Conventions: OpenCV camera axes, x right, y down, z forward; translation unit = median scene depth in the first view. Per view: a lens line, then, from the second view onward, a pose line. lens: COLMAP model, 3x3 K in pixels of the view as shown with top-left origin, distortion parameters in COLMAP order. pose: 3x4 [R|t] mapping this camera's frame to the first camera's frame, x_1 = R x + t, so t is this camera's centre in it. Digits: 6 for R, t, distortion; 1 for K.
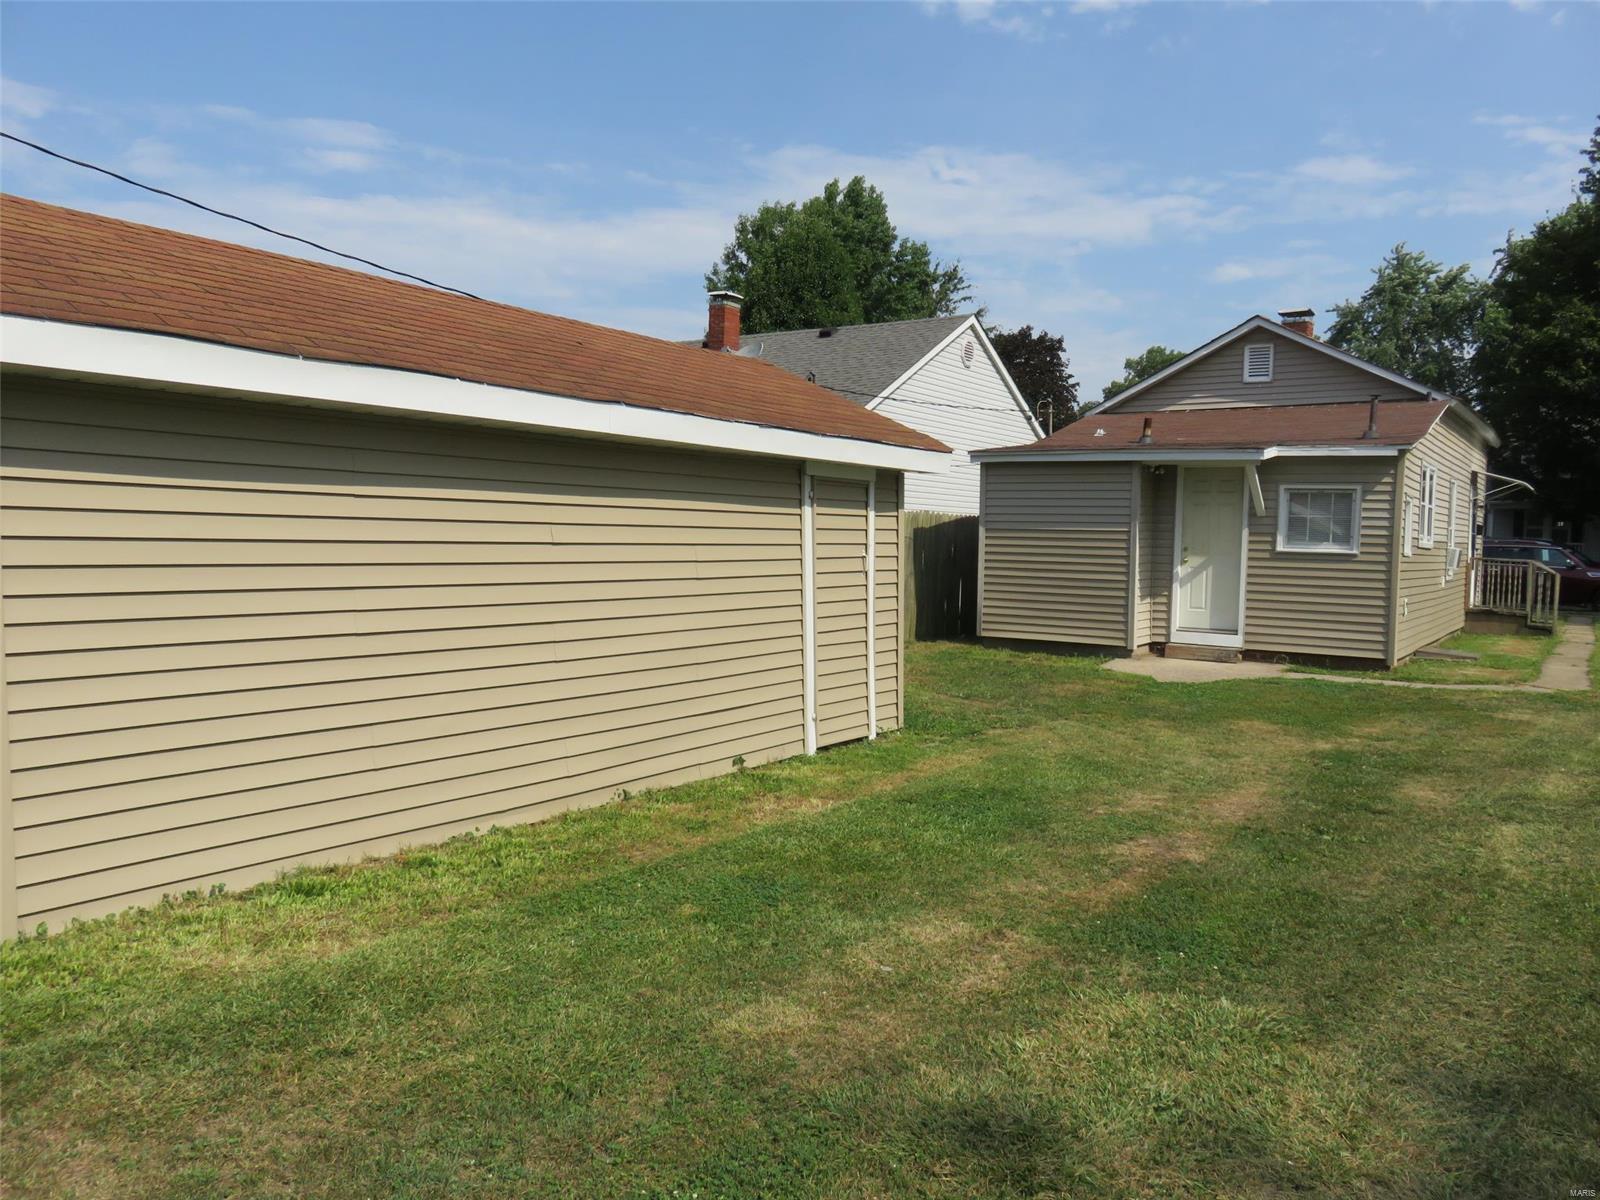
lens RADIAL K [[1186.6, 0, 800.0], [0, 1186.6, 600.0], [0, 0, 1]] dist [-0.080646, 0.135024]
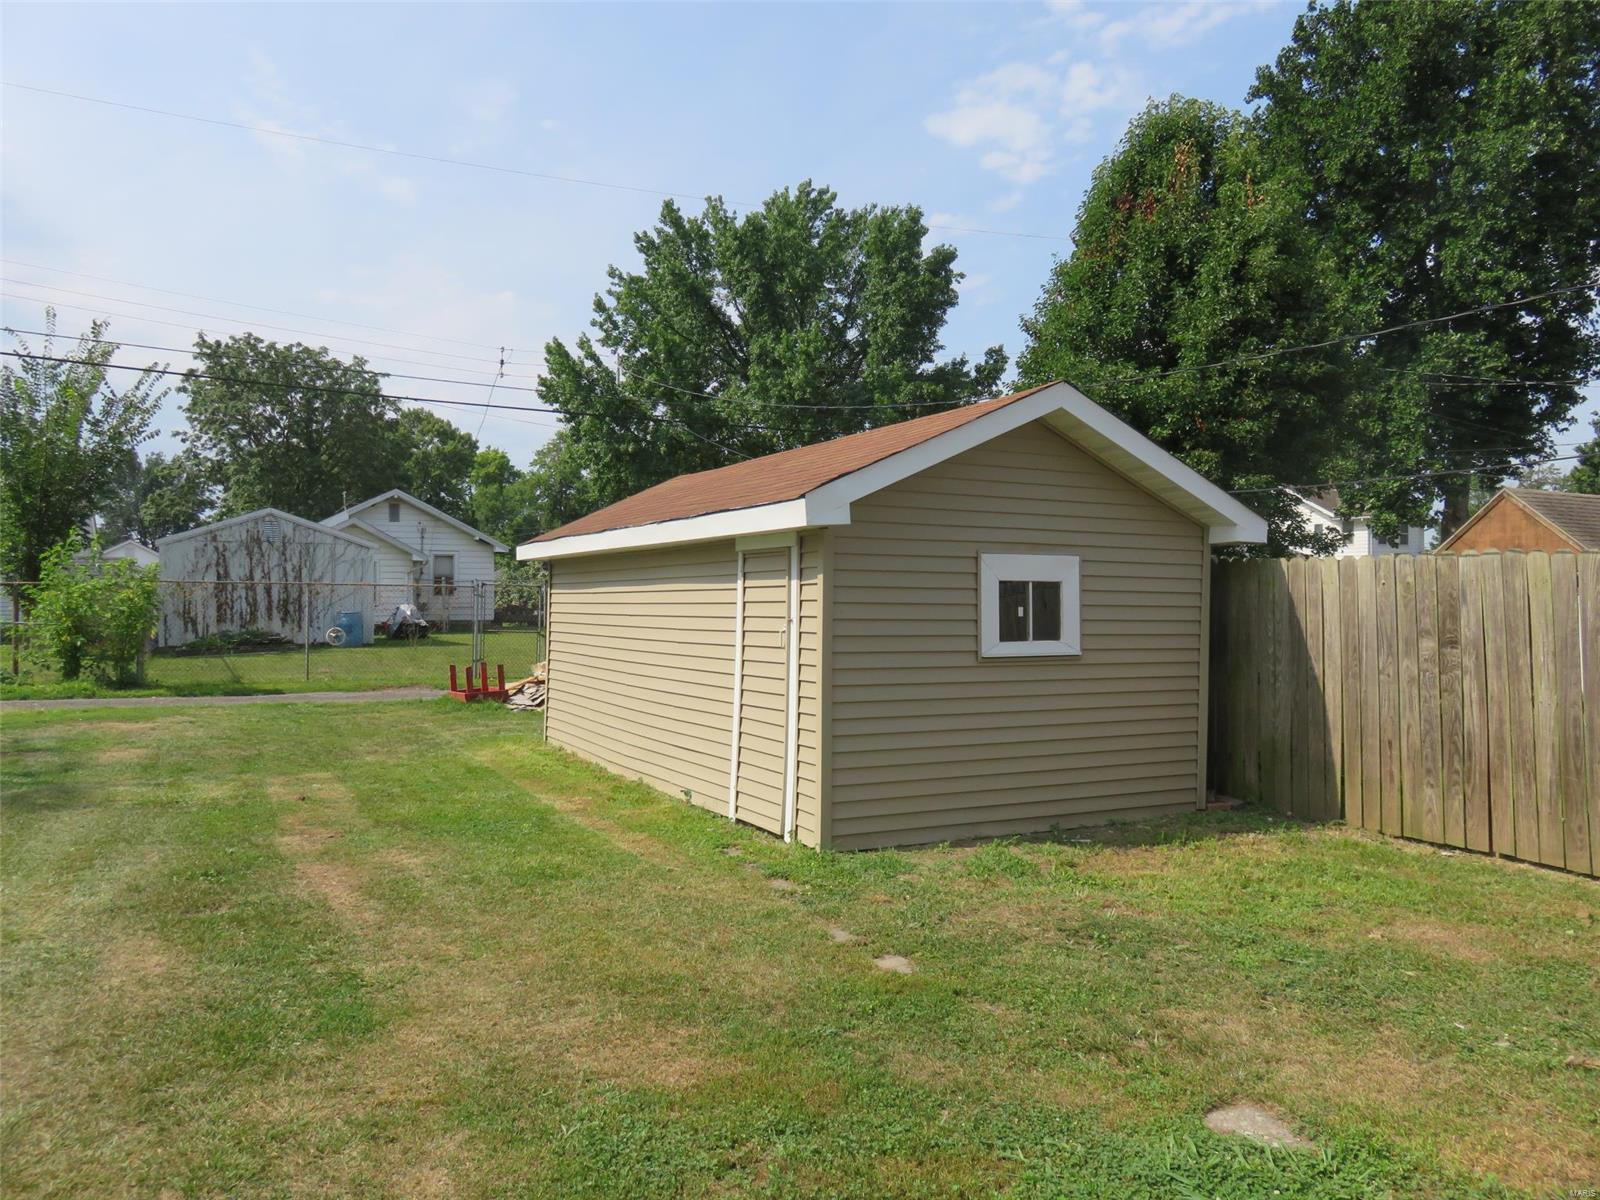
lens RADIAL K [[1186.6, 0, 800.0], [0, 1186.6, 600.0], [0, 0, 1]] dist [-0.080646, 0.135024]
pose [[-0.468372, -0.006941, -0.883504, 0.889189], [-0.043727, 0.998926, 0.015333, -0.079446], [0.882449, 0.045814, -0.468172, 1.521290]]
